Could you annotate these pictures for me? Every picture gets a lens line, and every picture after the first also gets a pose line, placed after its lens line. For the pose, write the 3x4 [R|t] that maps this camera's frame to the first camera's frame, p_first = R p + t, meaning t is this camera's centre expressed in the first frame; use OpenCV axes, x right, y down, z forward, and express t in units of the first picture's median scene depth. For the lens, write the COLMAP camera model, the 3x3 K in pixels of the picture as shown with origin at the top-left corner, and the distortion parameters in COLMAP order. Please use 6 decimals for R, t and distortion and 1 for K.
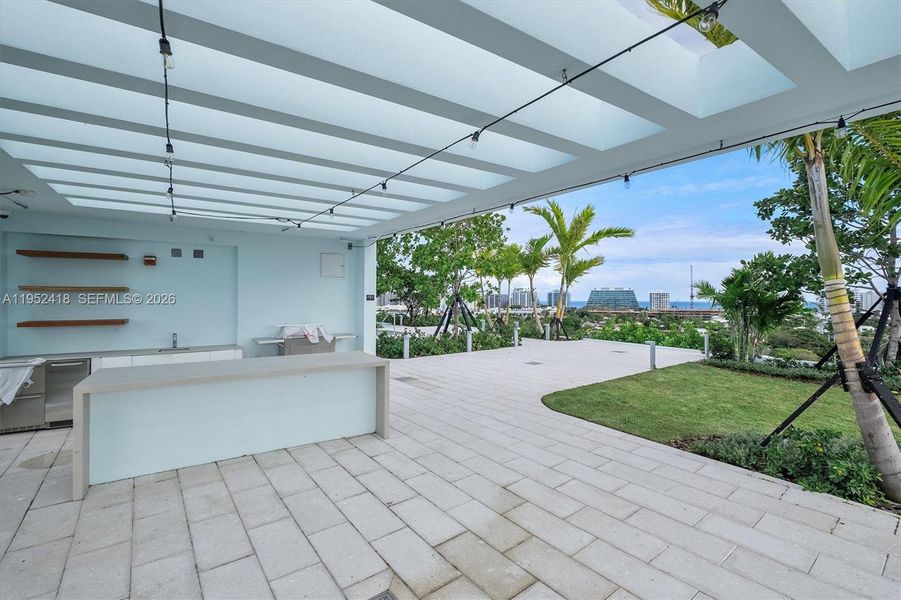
lens RADIAL K [[412.3, 0, 451.7], [0, 412.3, 293.4], [0, 0, 1]] dist [0.000351, -0.000039]
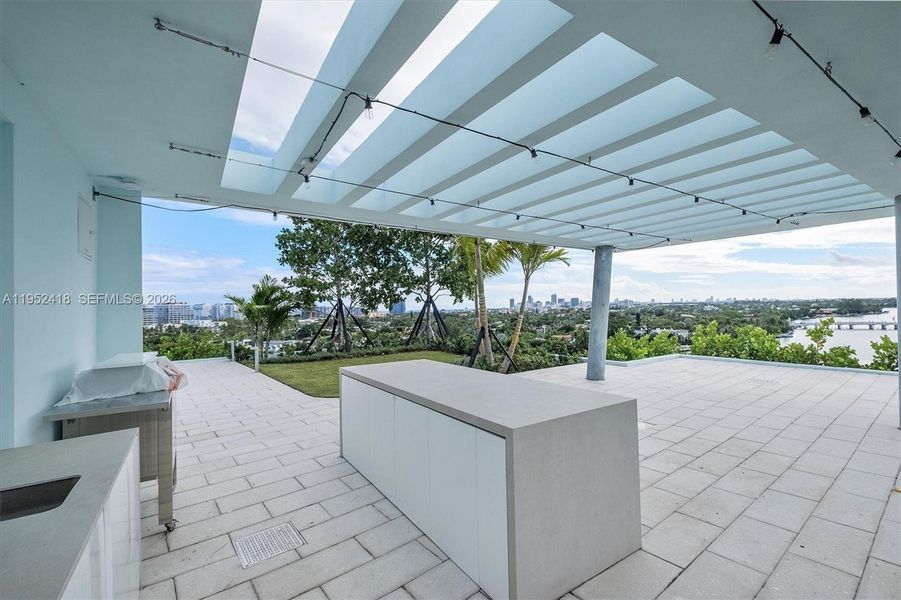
lens RADIAL K [[412.3, 0, 451.7], [0, 412.3, 293.4], [0, 0, 1]] dist [0.000351, -0.000039]
pose [[-0.002227, 0.028999, 0.999577, -1.527314], [0.022870, 0.999319, -0.028940, 0.028802], [-0.999736, 0.022796, -0.002889, 1.262927]]
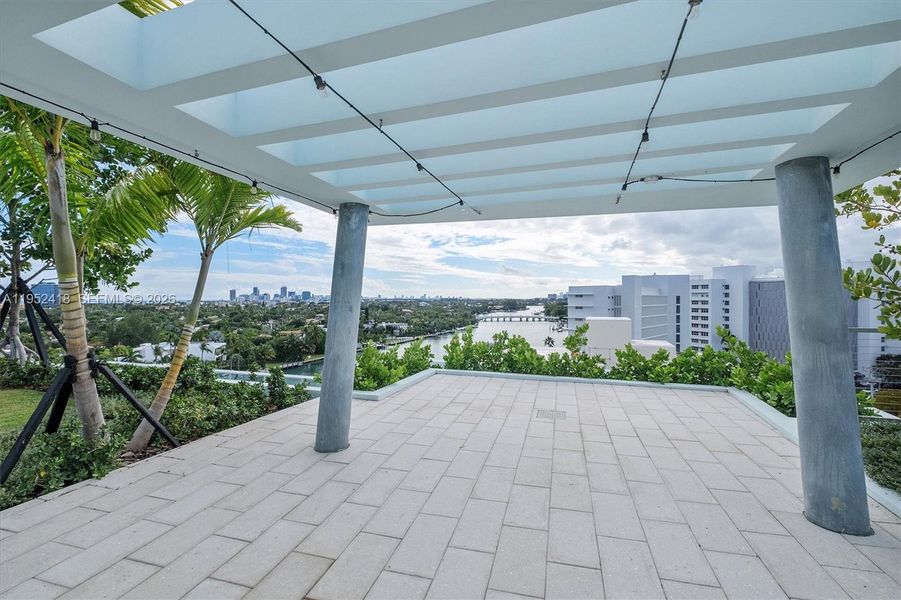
lens RADIAL K [[400.3, 0, 450.5], [0, 400.3, 300.0], [0, 0, 1]] dist [0.003473, 0.000122]
pose [[-0.594755, -0.010027, 0.803845, -0.520468], [-0.005072, 0.999949, 0.008720, 0.008536], [-0.803891, 0.001109, -0.594776, 0.937132]]
